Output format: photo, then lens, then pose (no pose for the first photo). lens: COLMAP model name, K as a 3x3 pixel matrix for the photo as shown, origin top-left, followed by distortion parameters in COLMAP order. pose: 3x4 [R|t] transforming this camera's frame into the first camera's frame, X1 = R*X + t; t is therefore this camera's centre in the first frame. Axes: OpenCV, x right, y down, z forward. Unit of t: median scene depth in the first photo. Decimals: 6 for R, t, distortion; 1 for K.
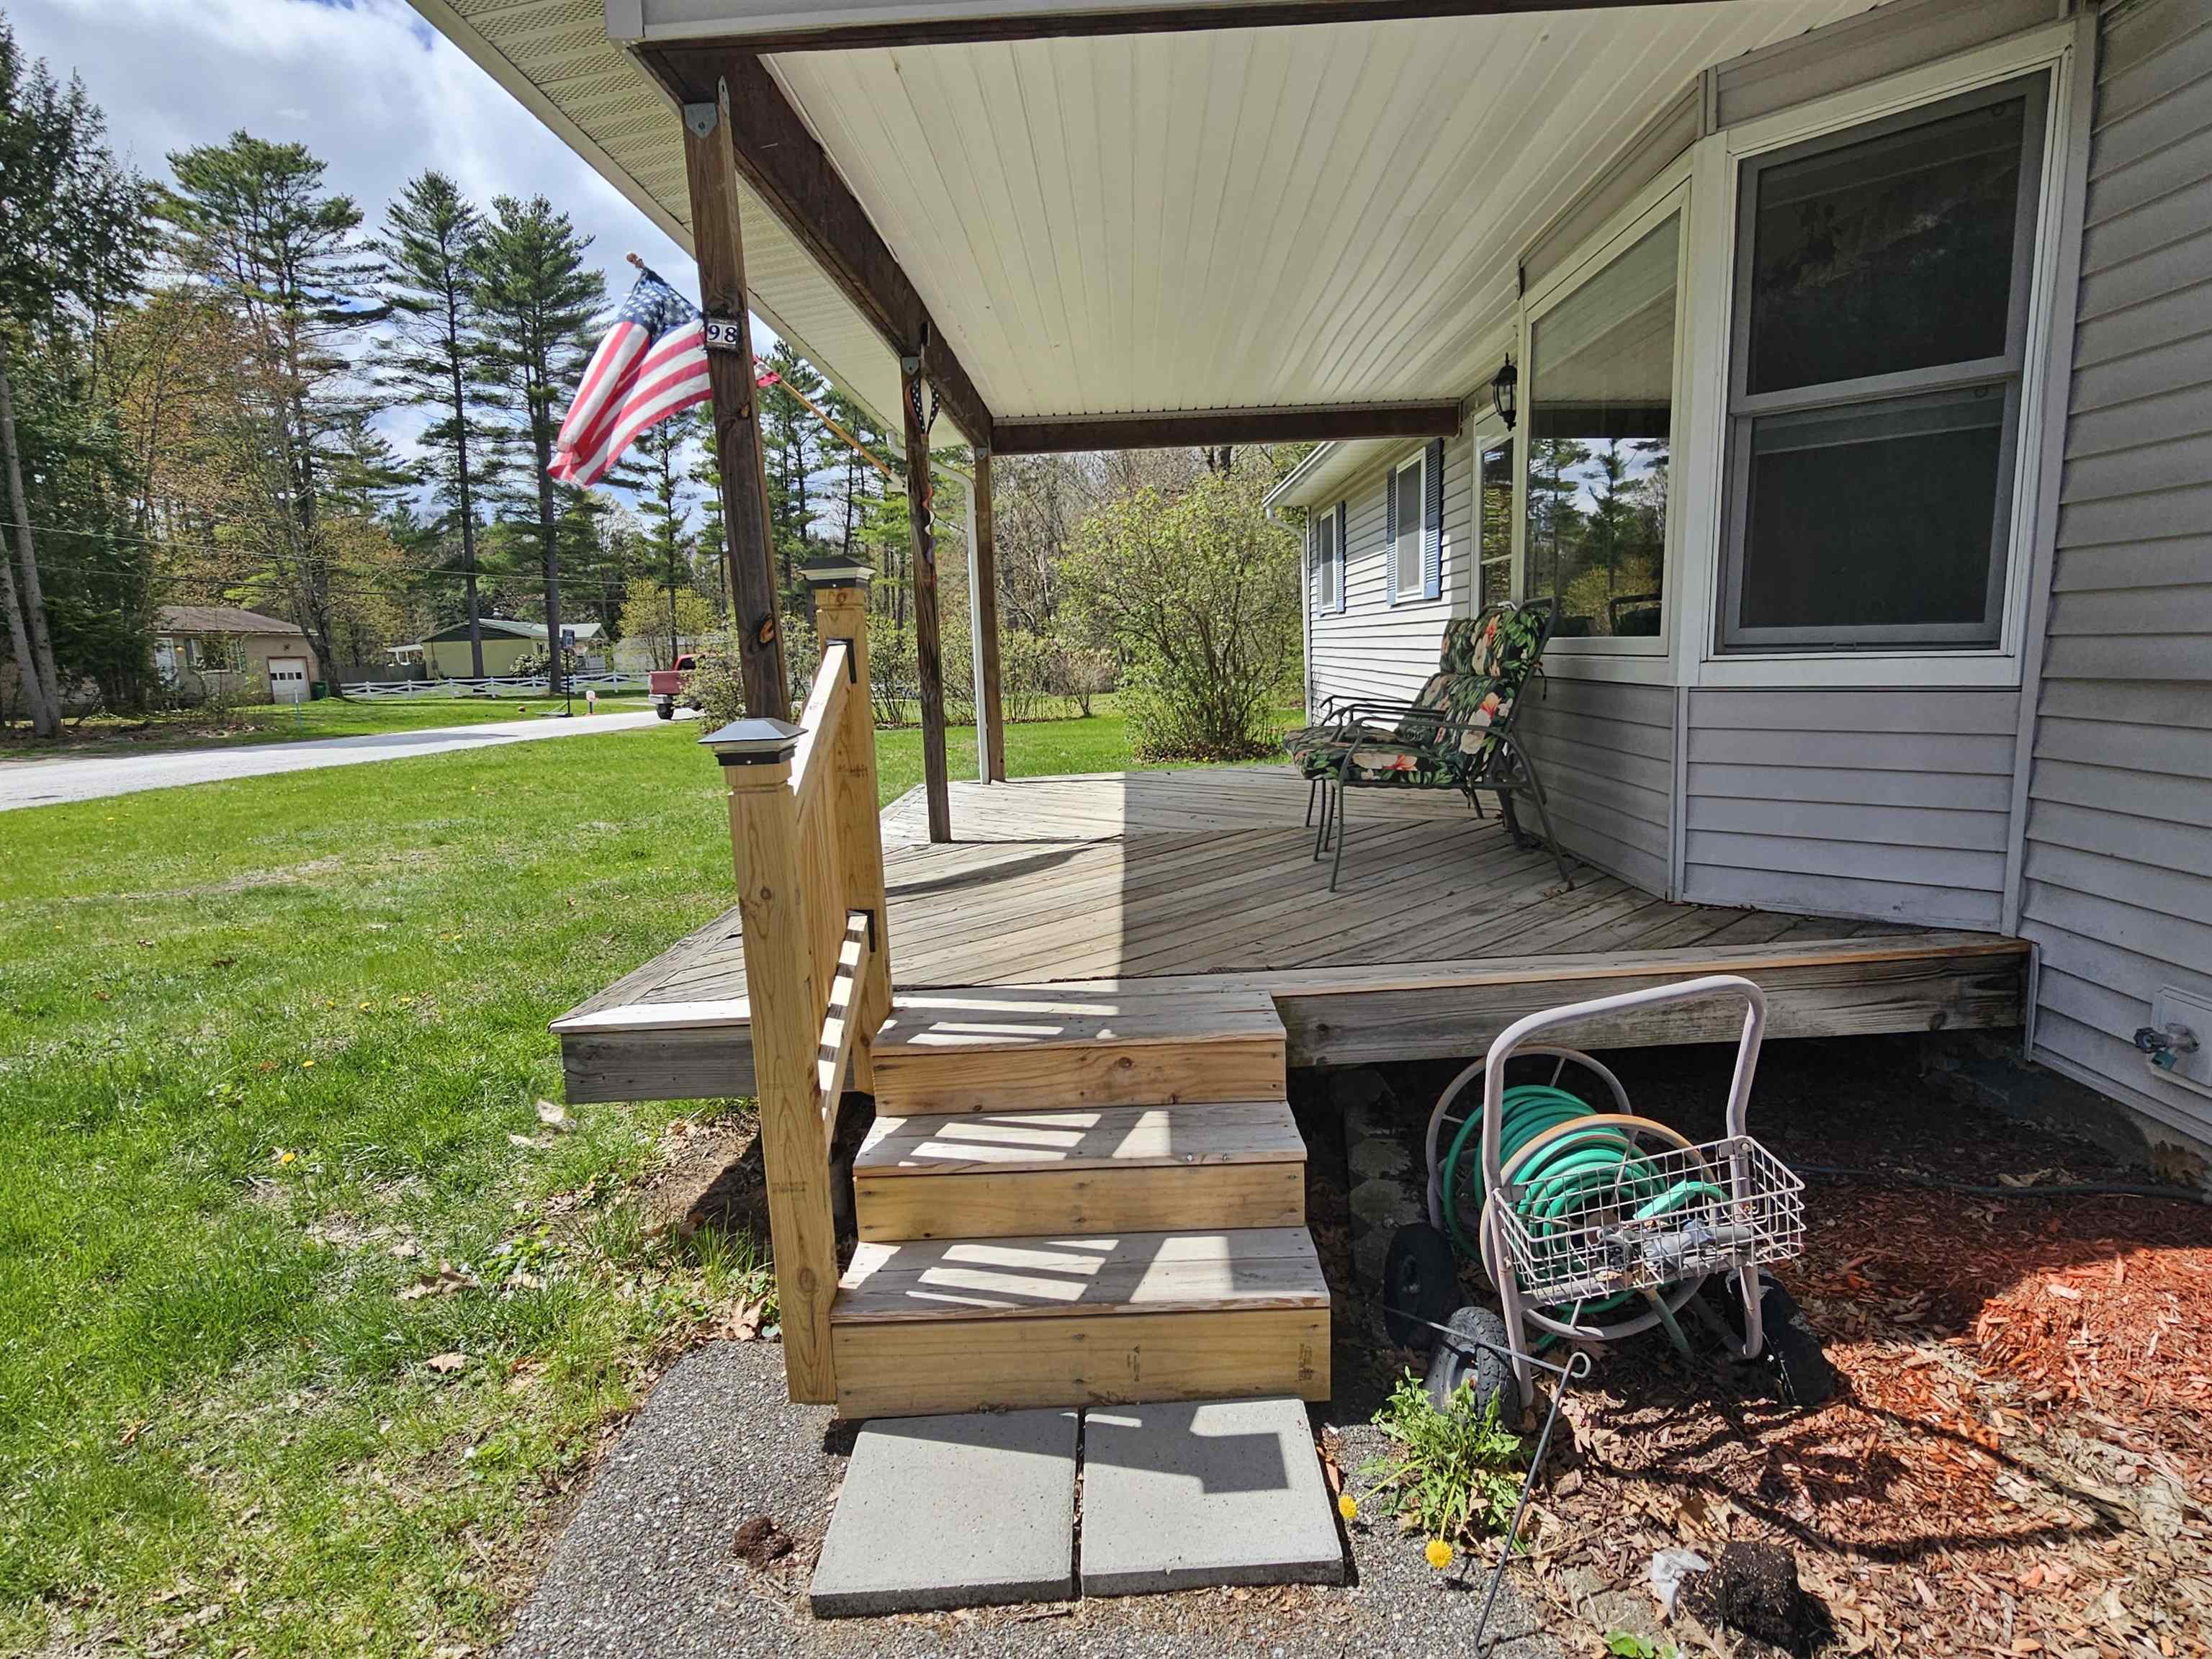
lens RADIAL K [[1149.7, 0, 1113.4], [0, 1149.7, 830.9], [0, 0, 1]] dist [0.000186, -0.000663]
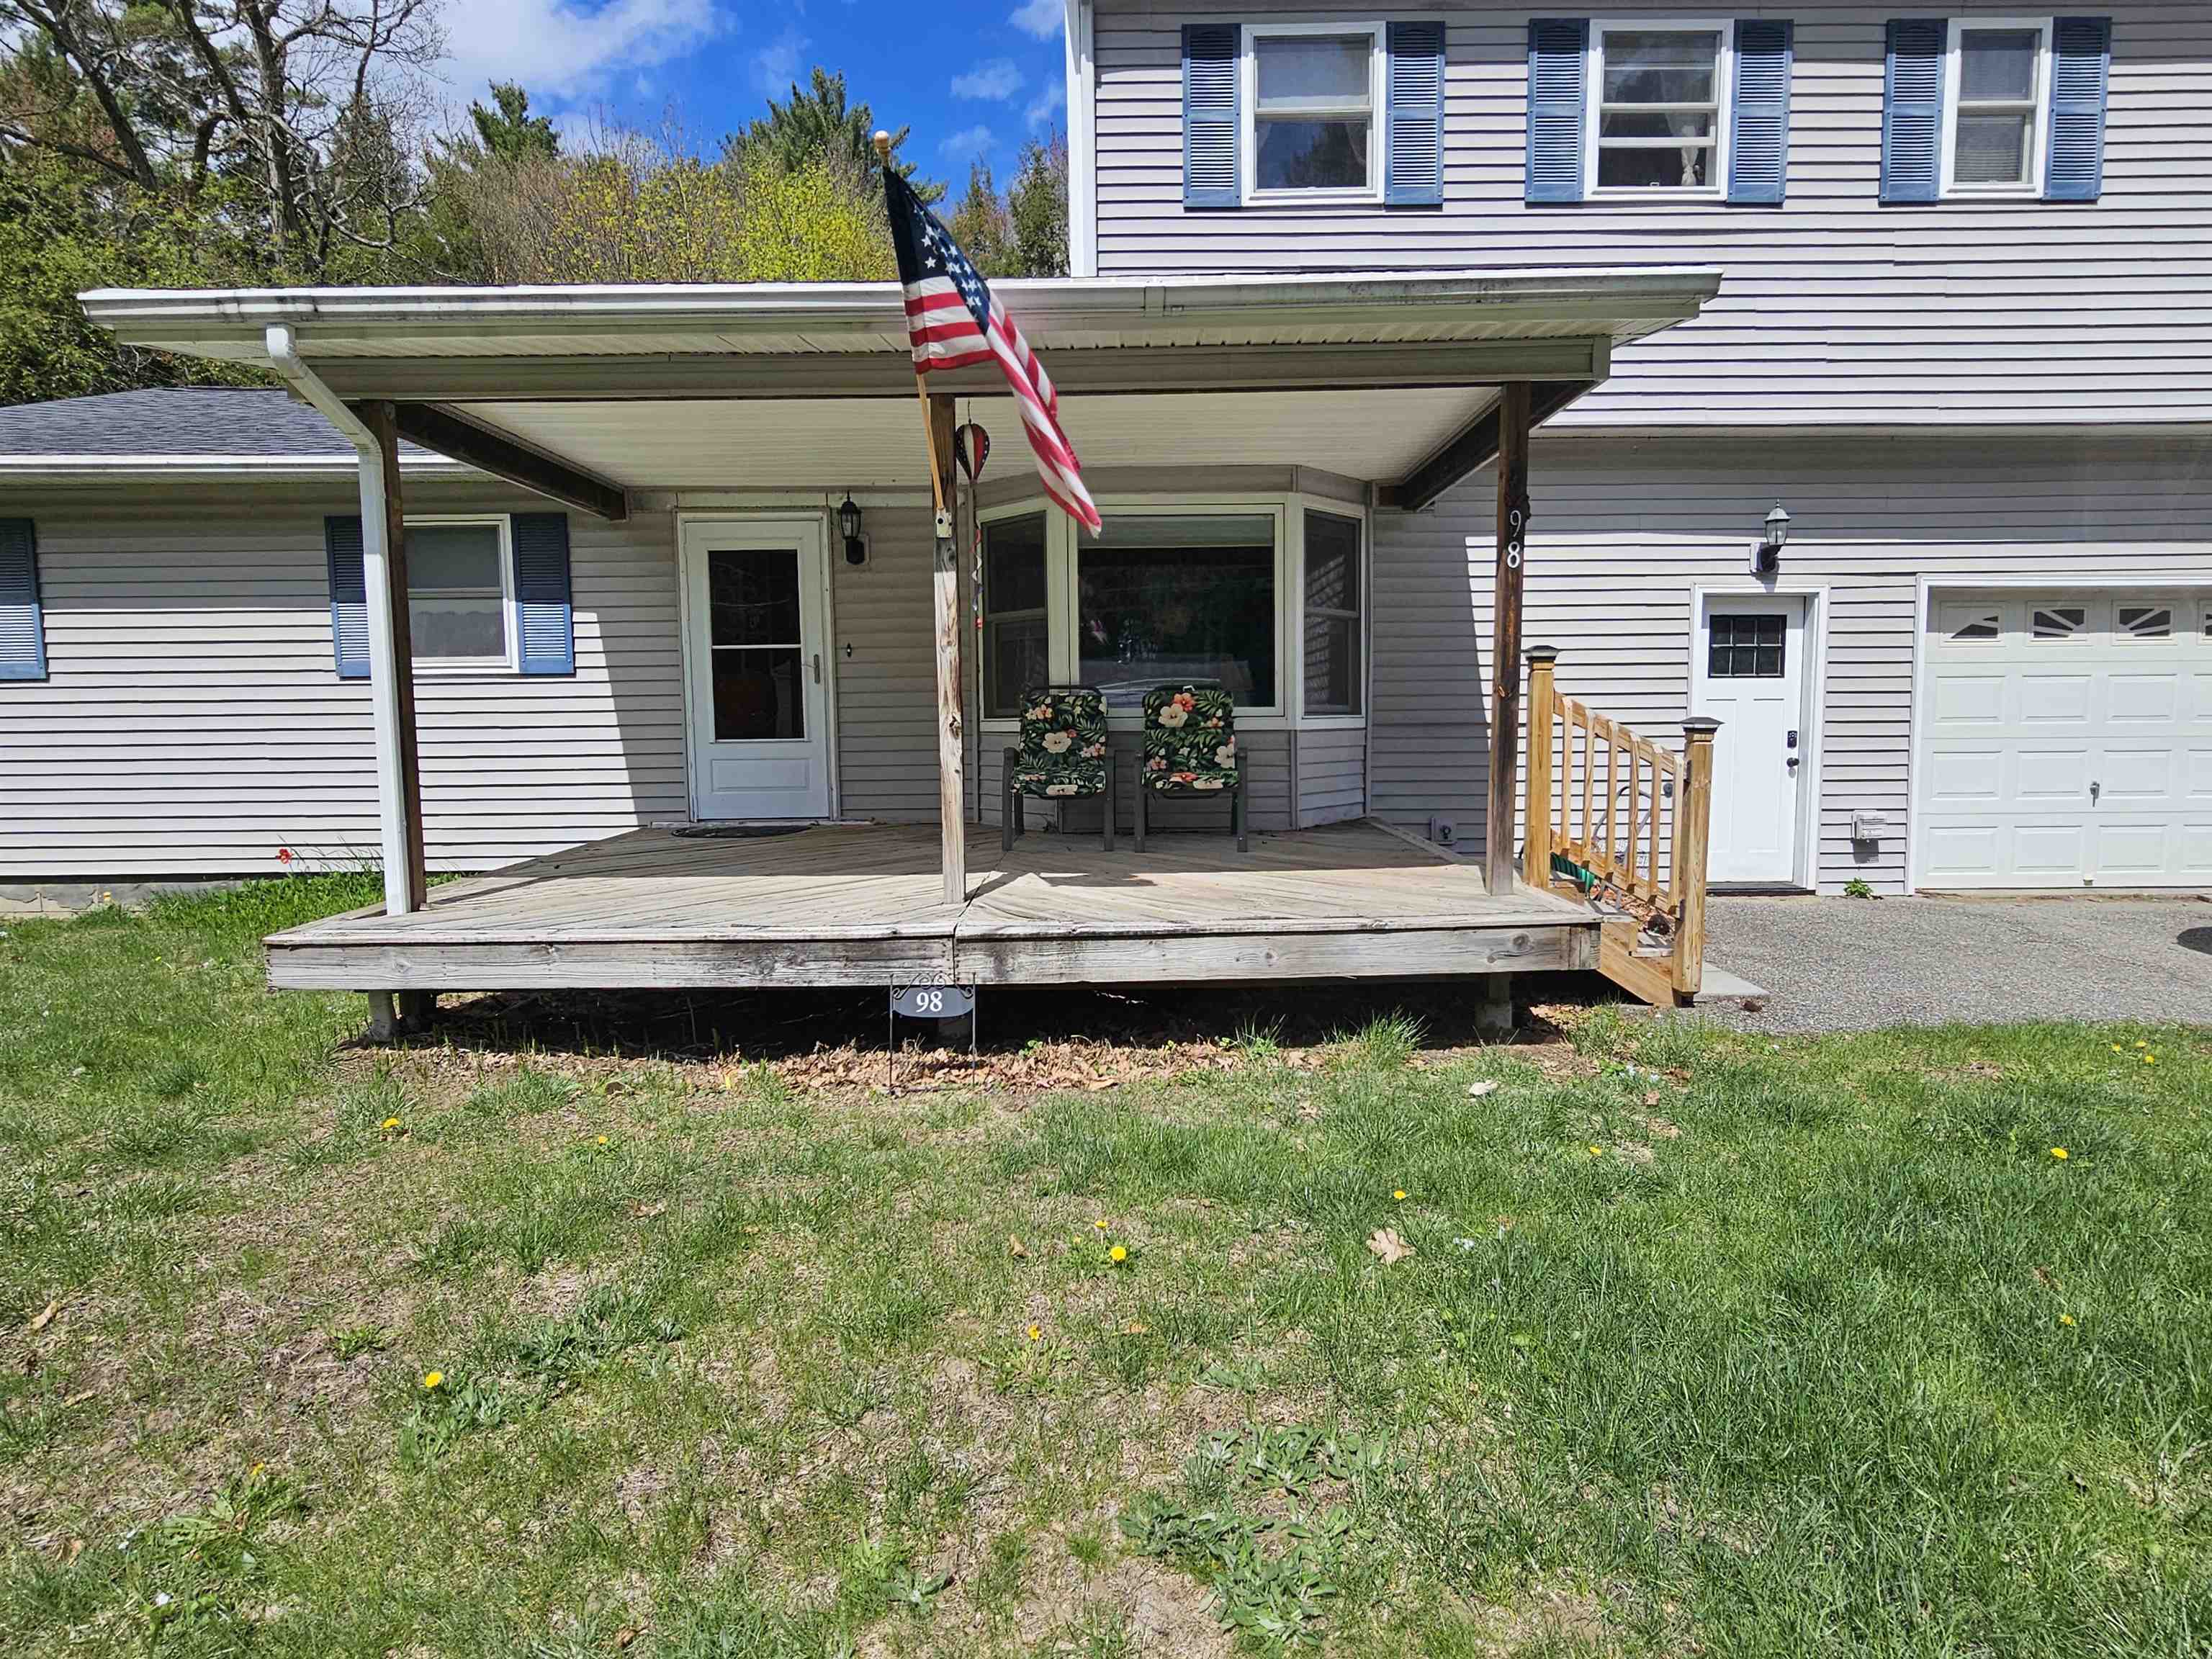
lens RADIAL K [[1149.7, 0, 1108.5], [0, 1149.7, 834.7], [0, 0, 1]] dist [0.000186, -0.000663]
pose [[-0.025466, -0.065270, 0.997543, -1.605324], [0.169539, 0.983129, 0.068655, -0.129835], [-0.985194, 0.170871, -0.013971, 1.319712]]
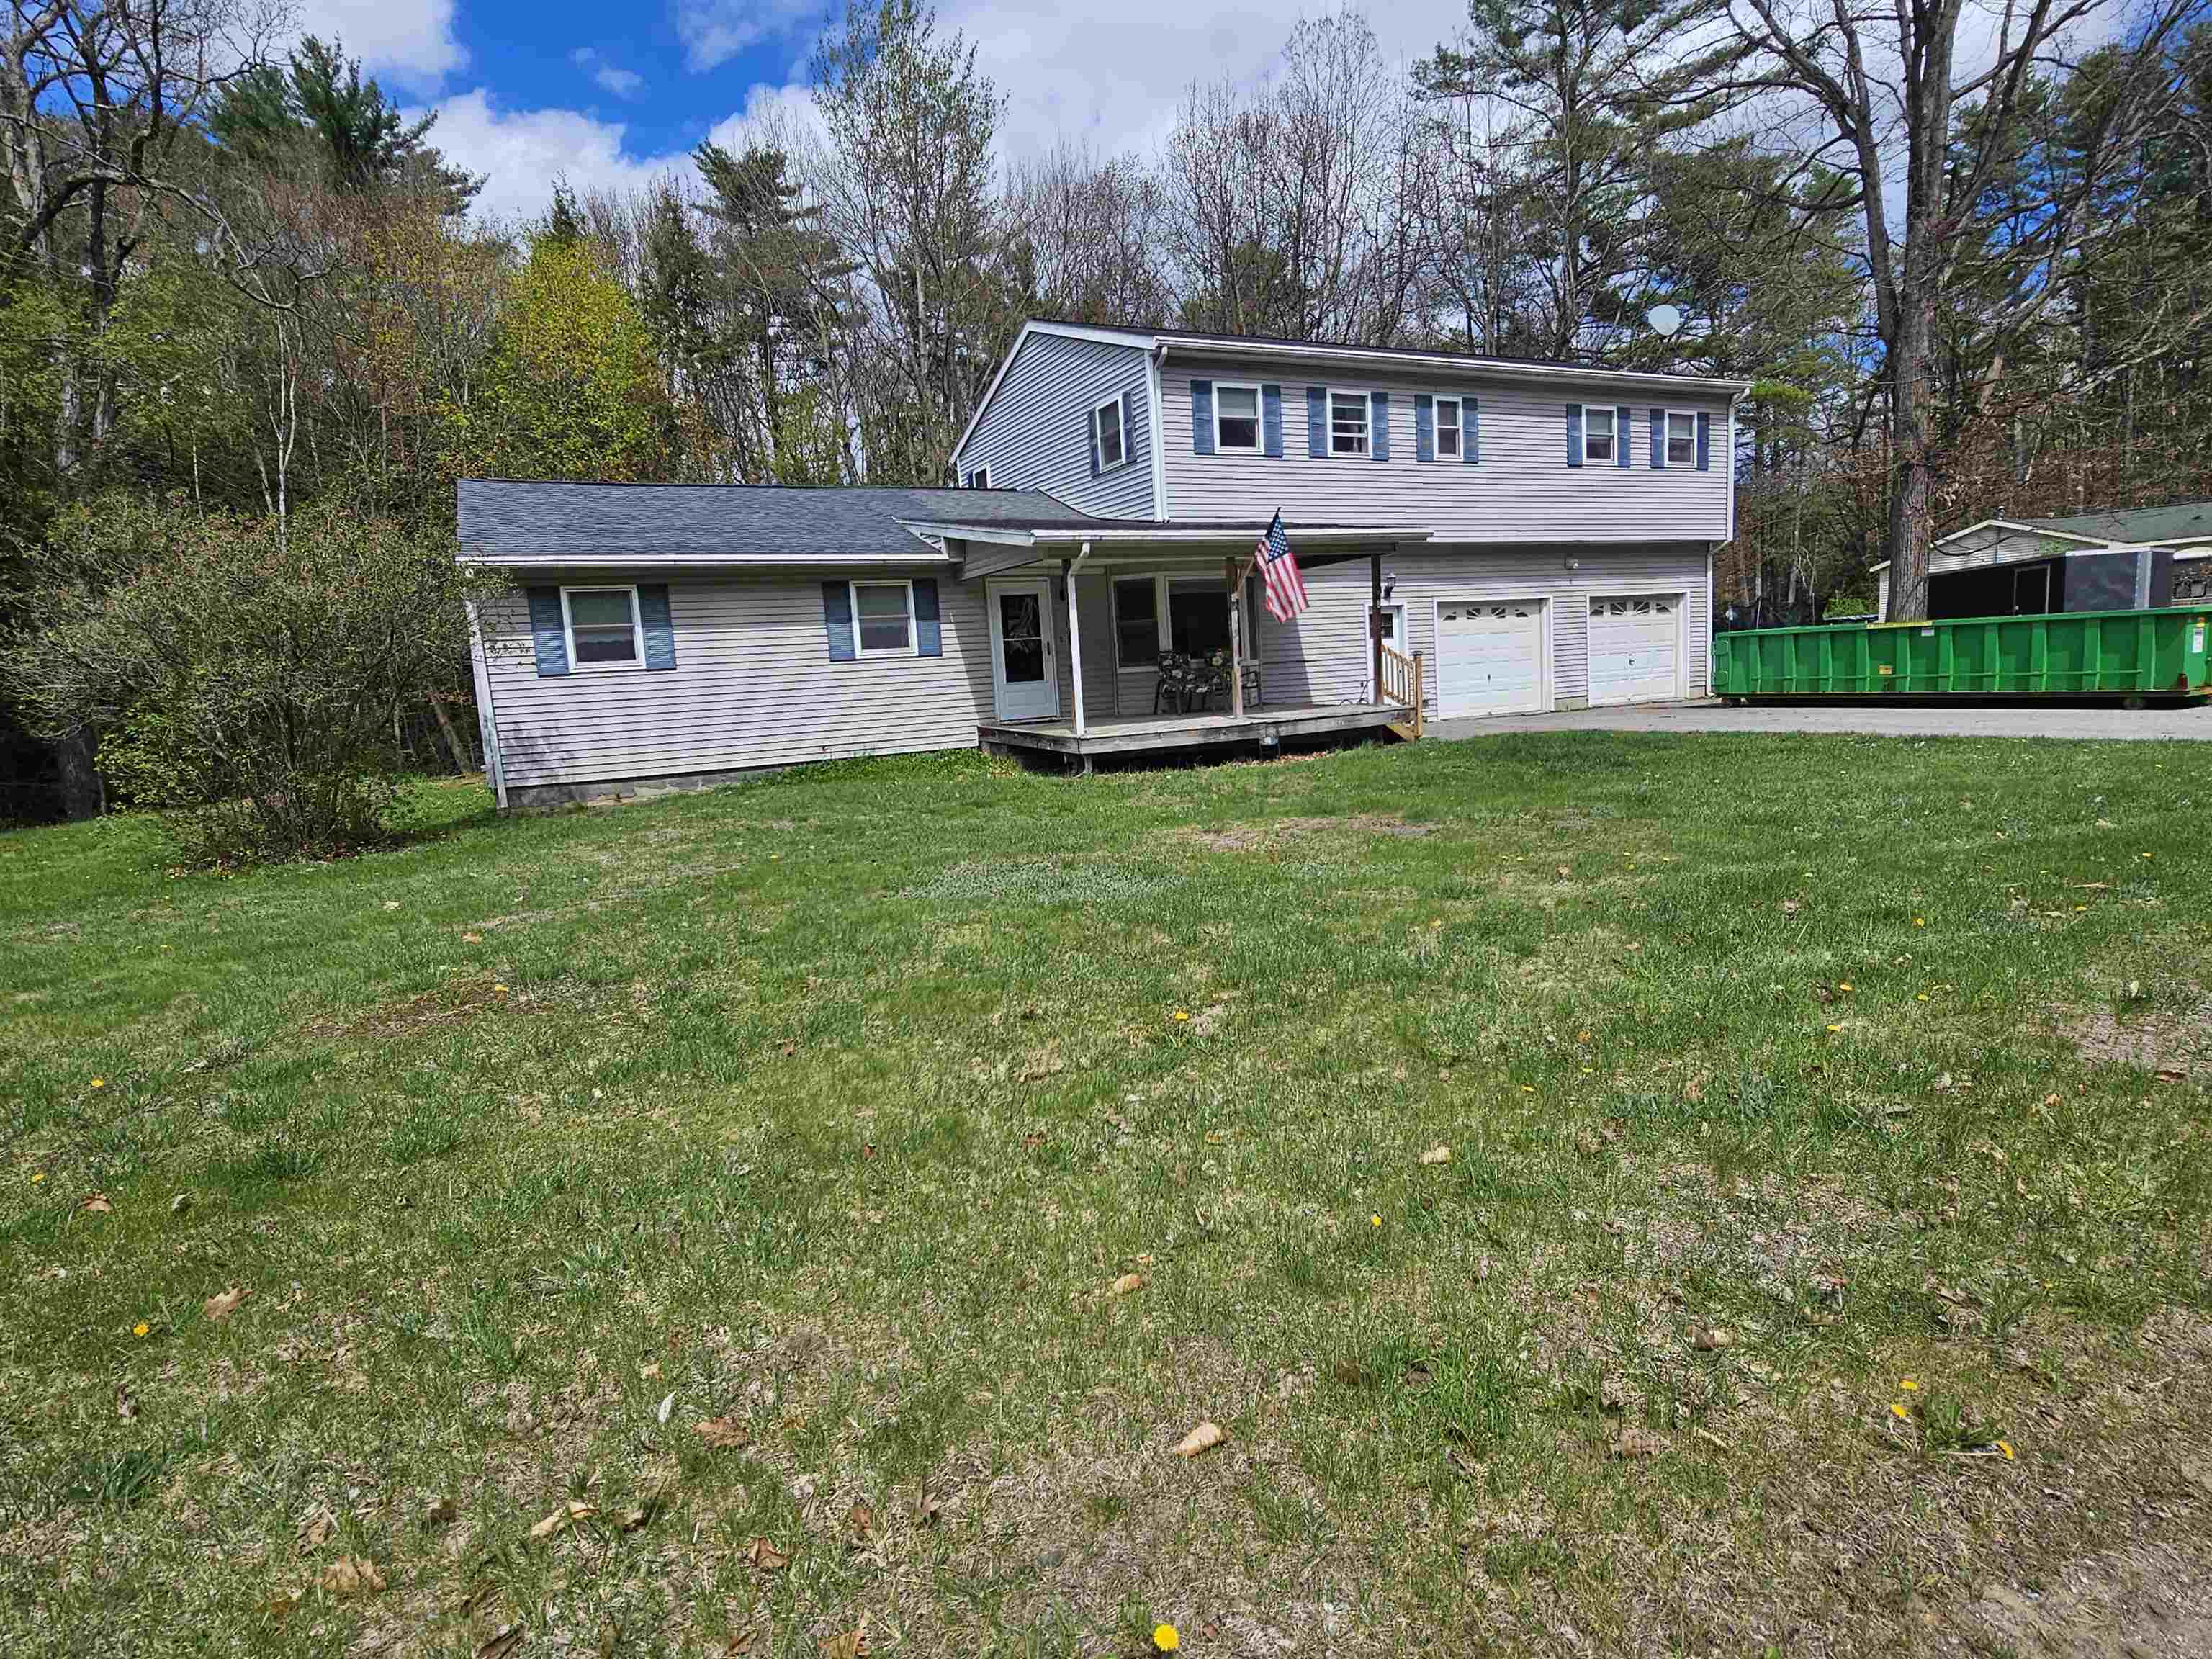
lens RADIAL K [[1149.7, 0, 1104.2], [0, 1149.7, 824.9], [0, 0, 1]] dist [0.000186, -0.000663]
pose [[-0.462363, -0.049487, 0.885309, -3.757771], [0.218388, 0.961329, 0.167792, -0.429466], [-0.859376, 0.270921, -0.433676, 3.853720]]
